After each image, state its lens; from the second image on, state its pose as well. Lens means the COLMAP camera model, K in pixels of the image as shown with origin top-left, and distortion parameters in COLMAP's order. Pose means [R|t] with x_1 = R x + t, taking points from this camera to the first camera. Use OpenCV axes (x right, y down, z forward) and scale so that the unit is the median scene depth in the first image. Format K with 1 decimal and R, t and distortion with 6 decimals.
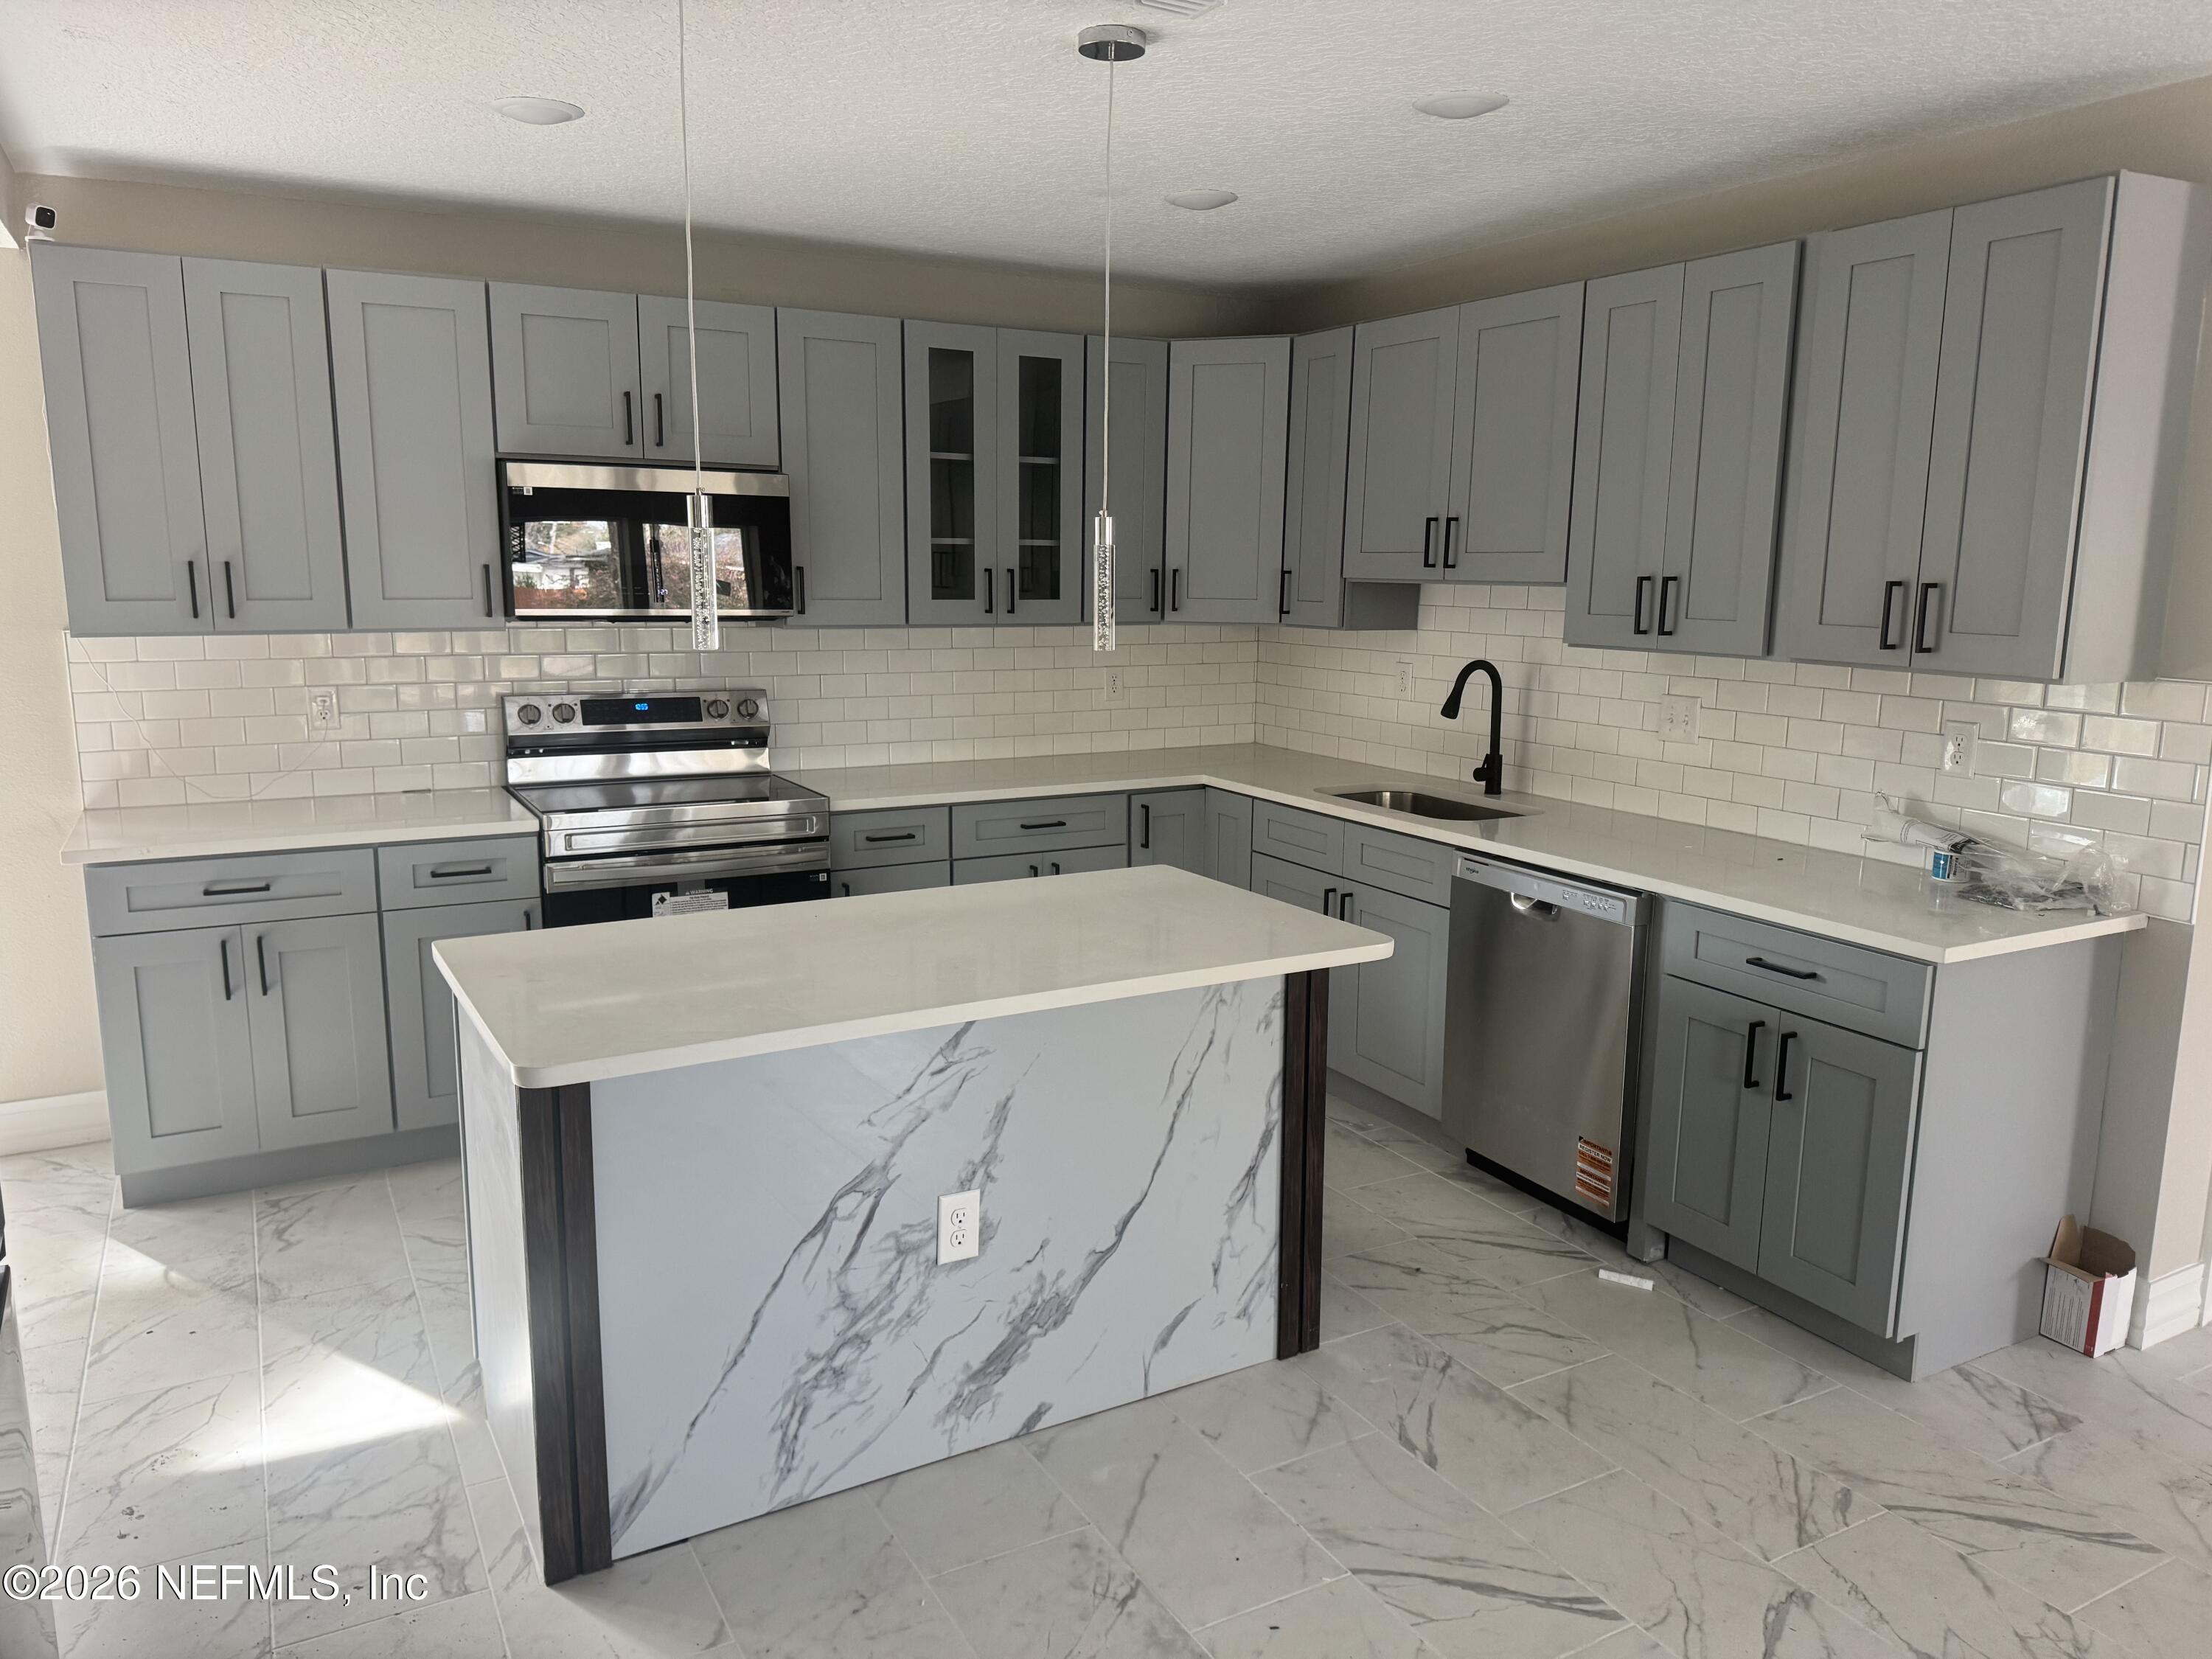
lens RADIAL K [[1558.9, 0, 1106.0], [0, 1558.9, 829.5], [0, 0, 1]] dist [-0.000309, -0.004776]
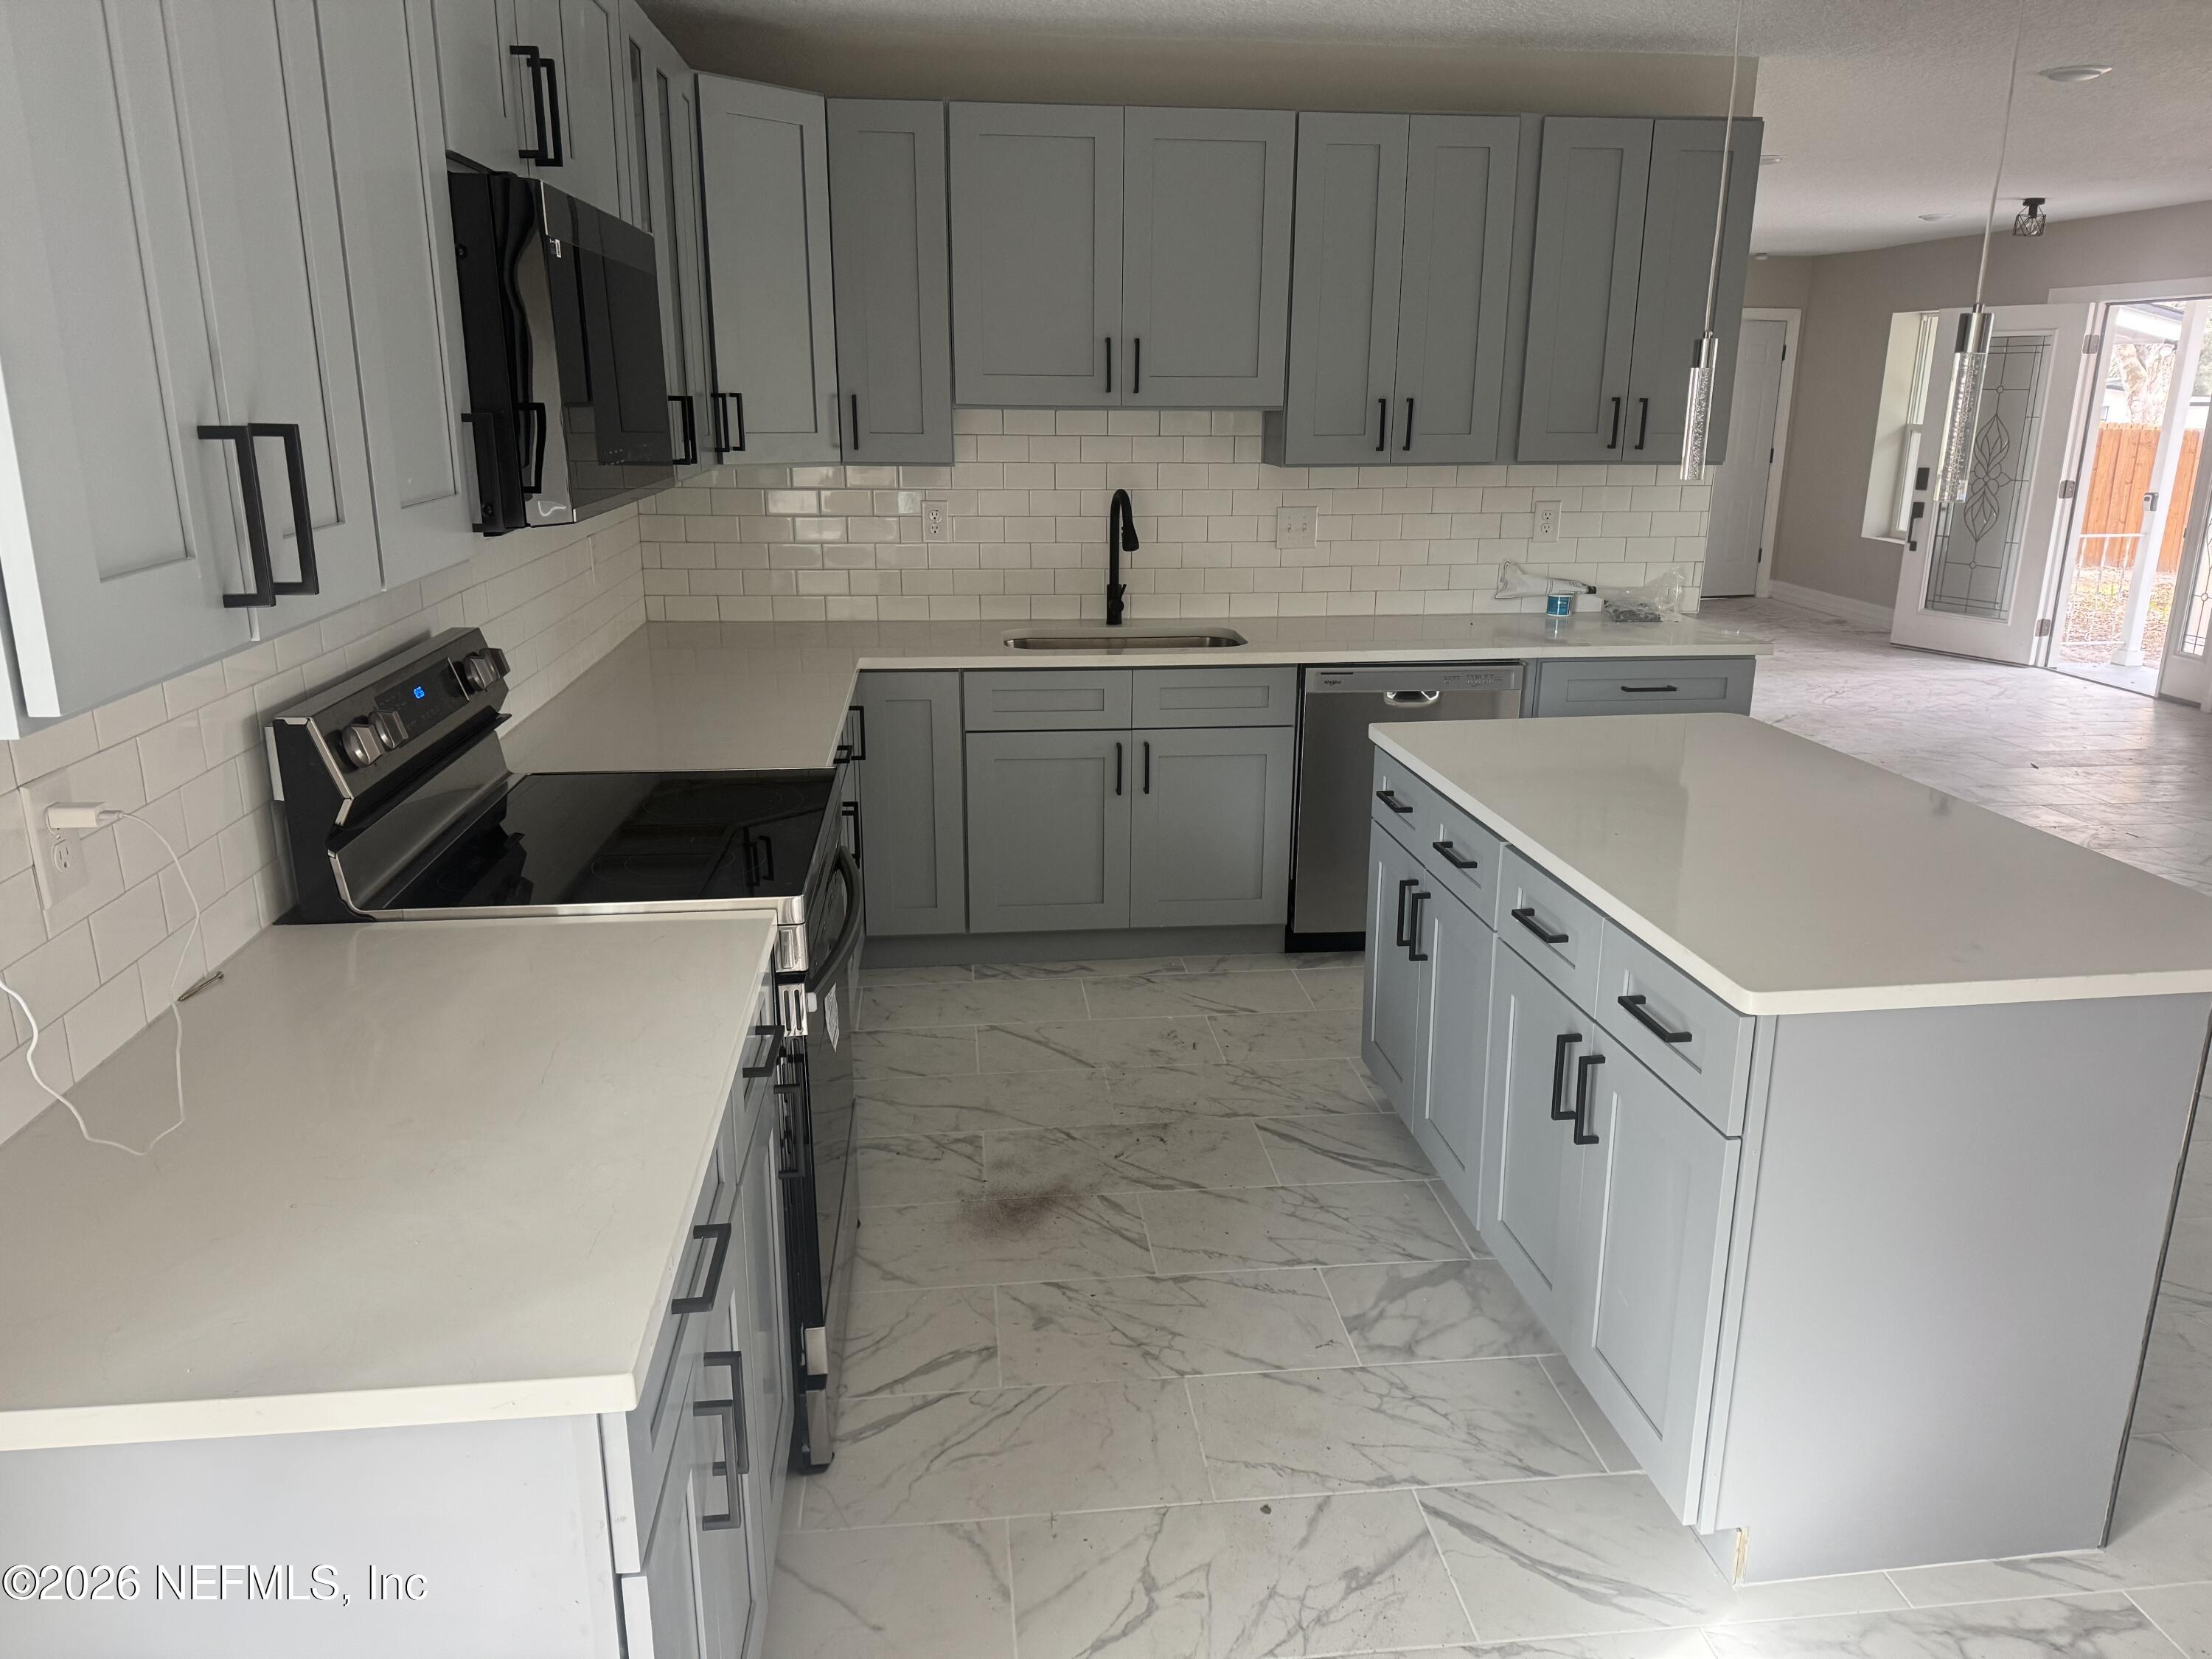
lens RADIAL K [[1576.0, 0, 1106.0], [0, 1576.0, 829.5], [0, 0, 1]] dist [0.072890, -0.005351]
pose [[0.372416, -0.255678, 0.892152, -0.789785], [0.157643, 0.964760, 0.210681, -0.124550], [-0.914579, 0.062181, 0.399598, 0.676413]]
